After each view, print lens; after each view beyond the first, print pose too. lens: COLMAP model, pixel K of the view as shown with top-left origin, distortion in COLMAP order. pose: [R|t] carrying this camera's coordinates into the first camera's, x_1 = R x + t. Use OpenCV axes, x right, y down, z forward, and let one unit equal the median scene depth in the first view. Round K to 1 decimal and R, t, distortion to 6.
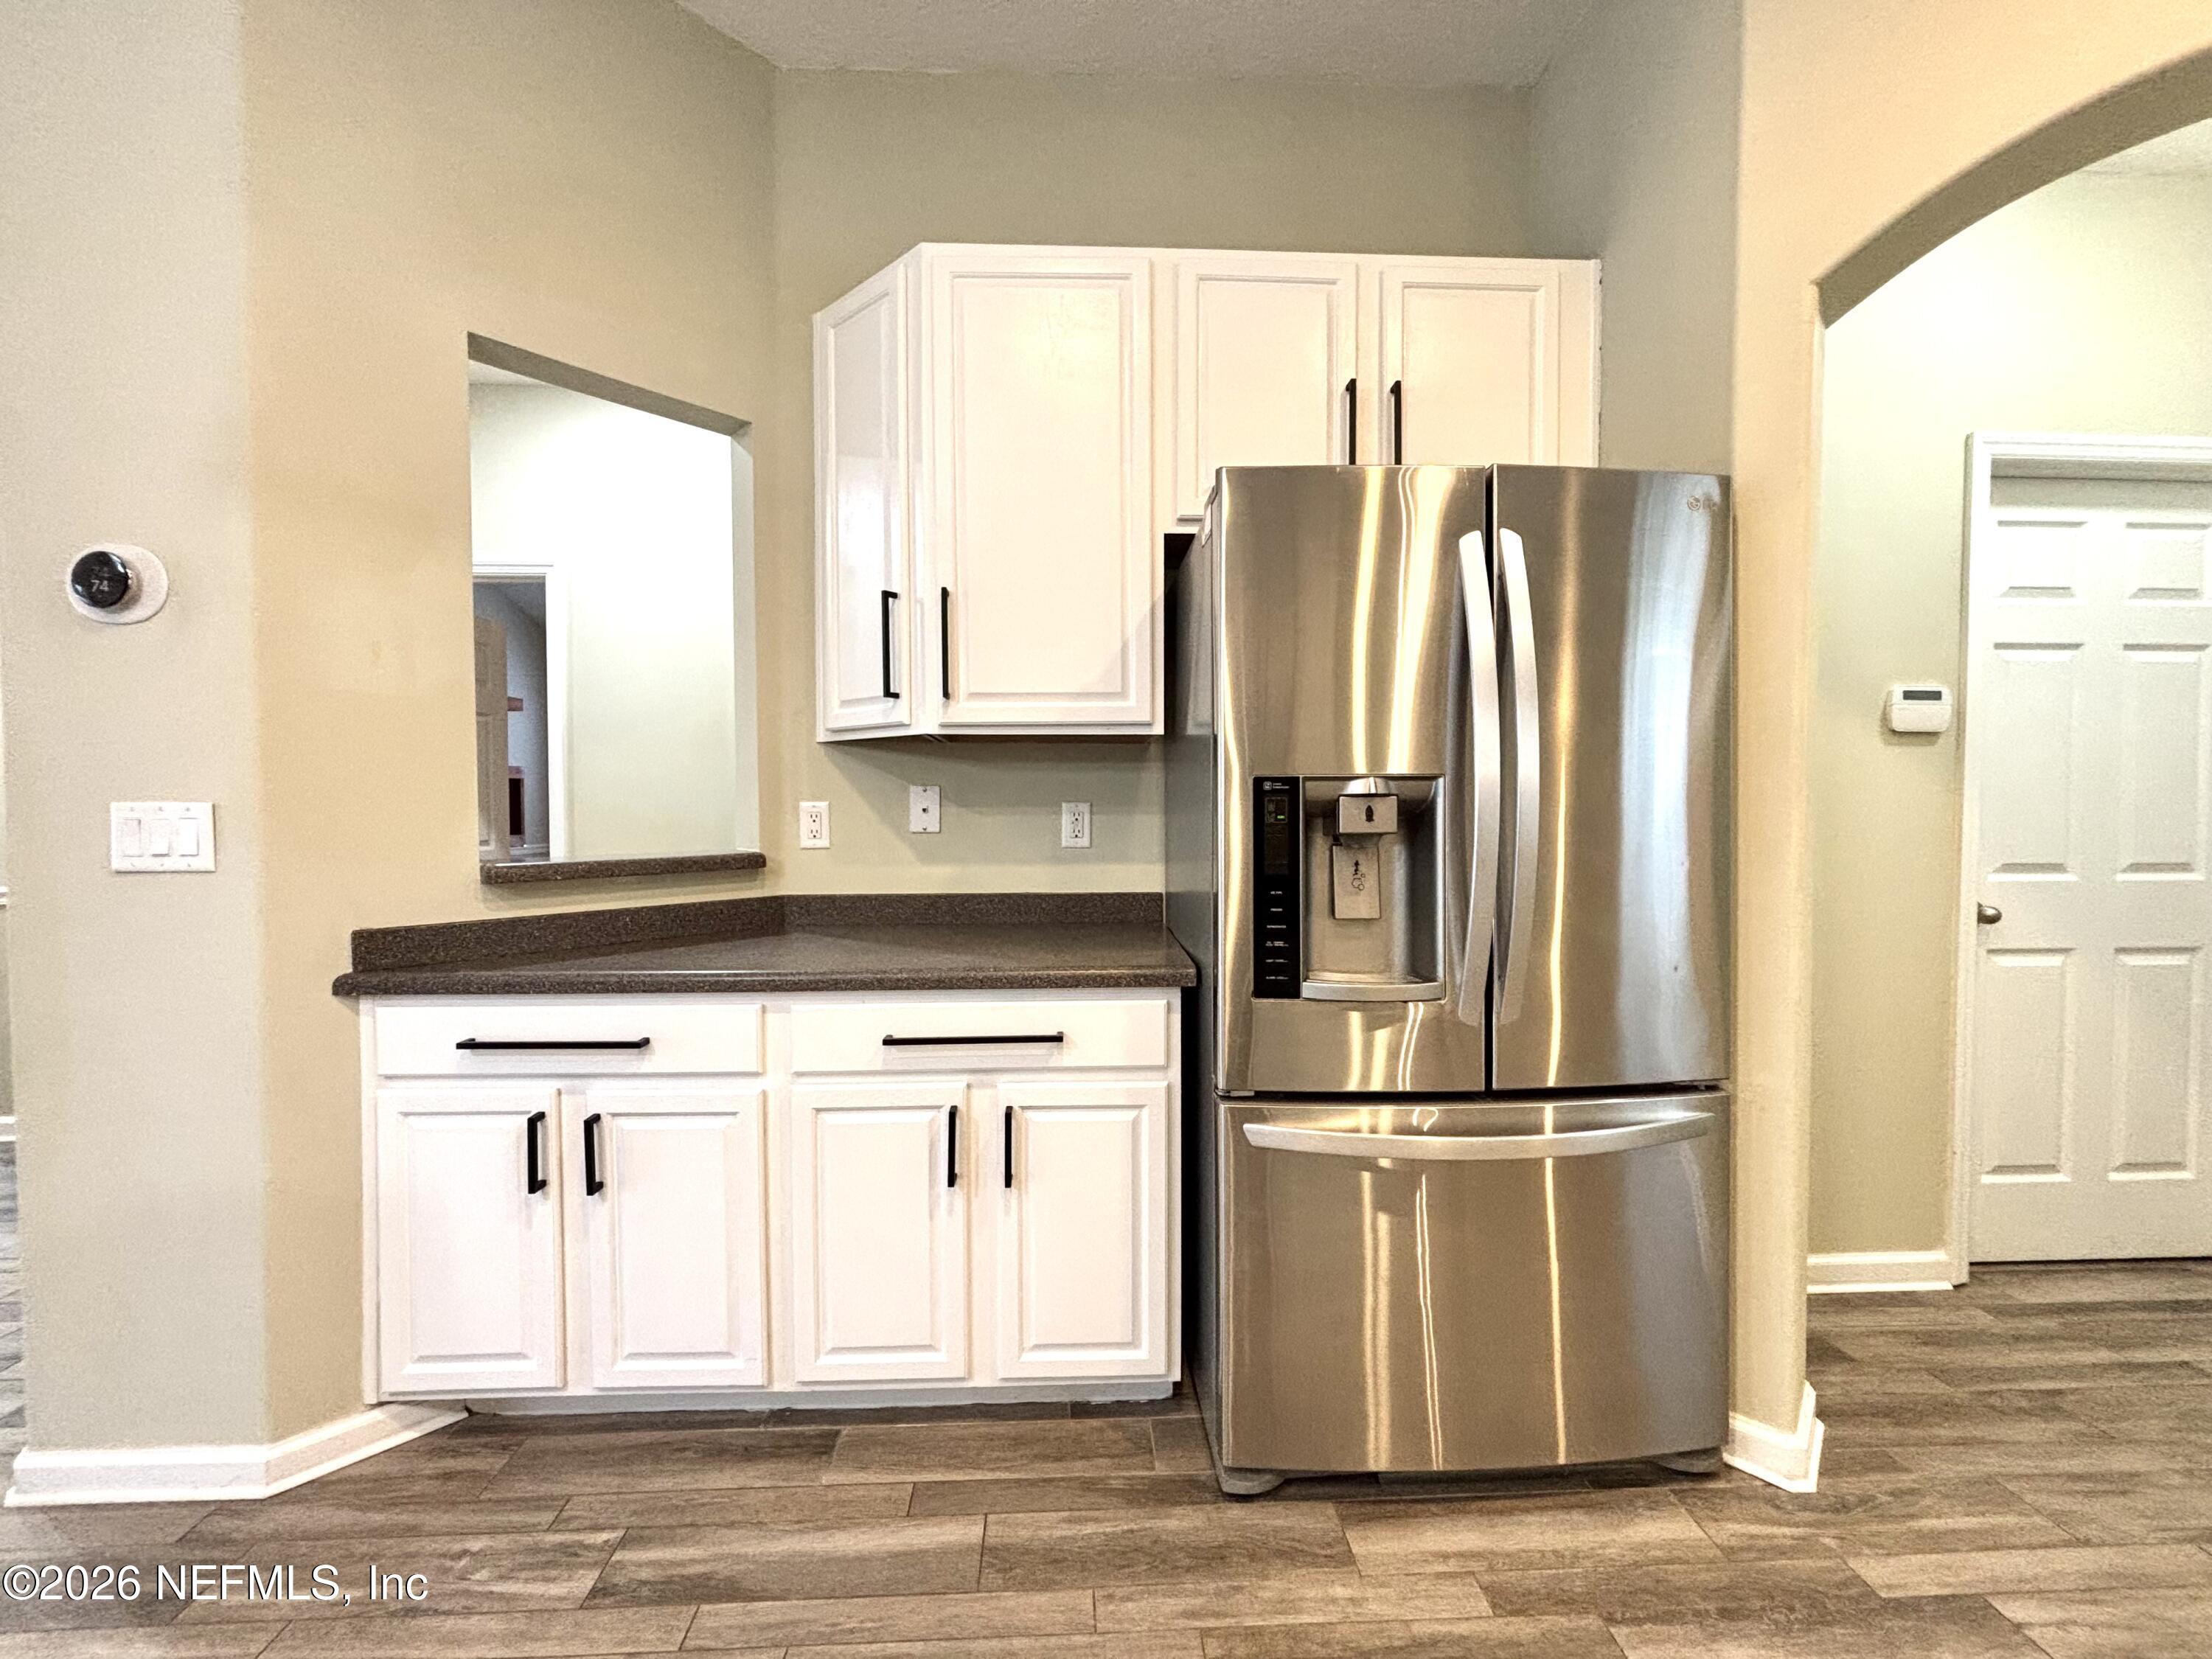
lens RADIAL K [[892.1, 0, 1101.1], [0, 892.1, 830.0], [0, 0, 1]] dist [0.001987, 0.000287]
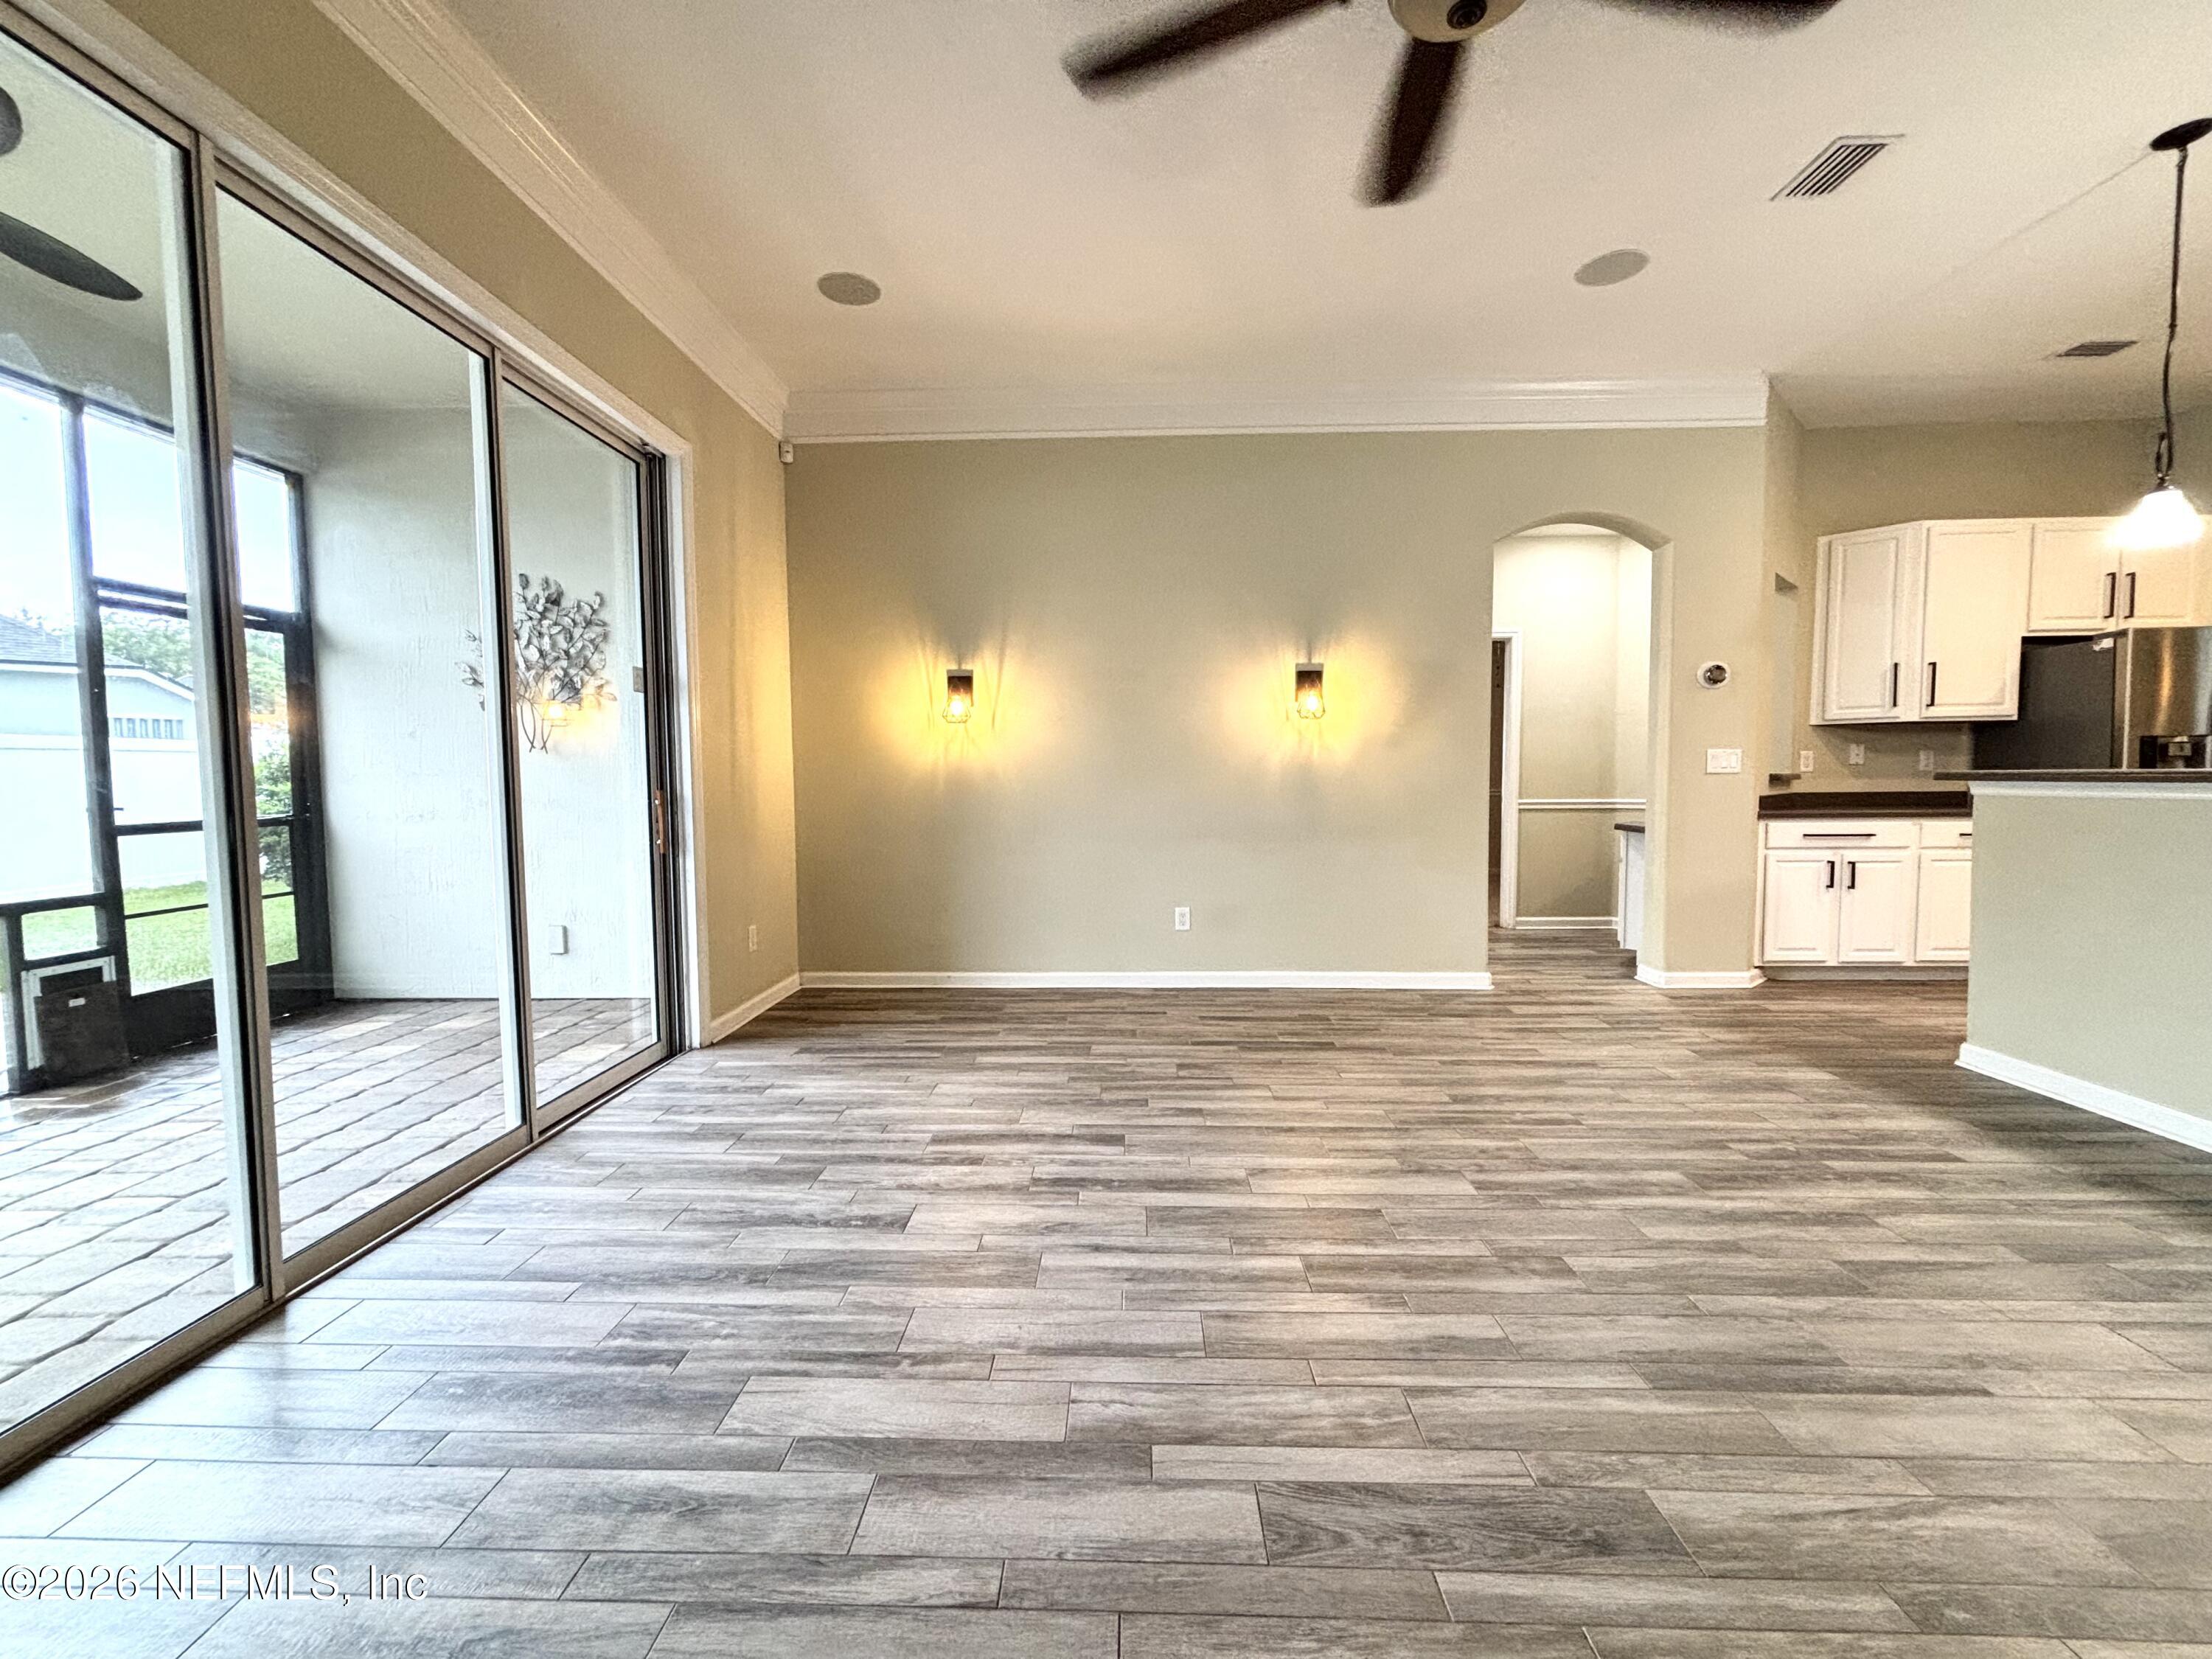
lens RADIAL K [[892.1, 0, 1101.1], [0, 892.1, 830.0], [0, 0, 1]] dist [0.001987, 0.000287]
pose [[0.996848, -0.003535, -0.079255, -2.687587], [0.005936, 0.999530, 0.030074, 0.124882], [0.079111, -0.030449, 0.996401, -1.972050]]
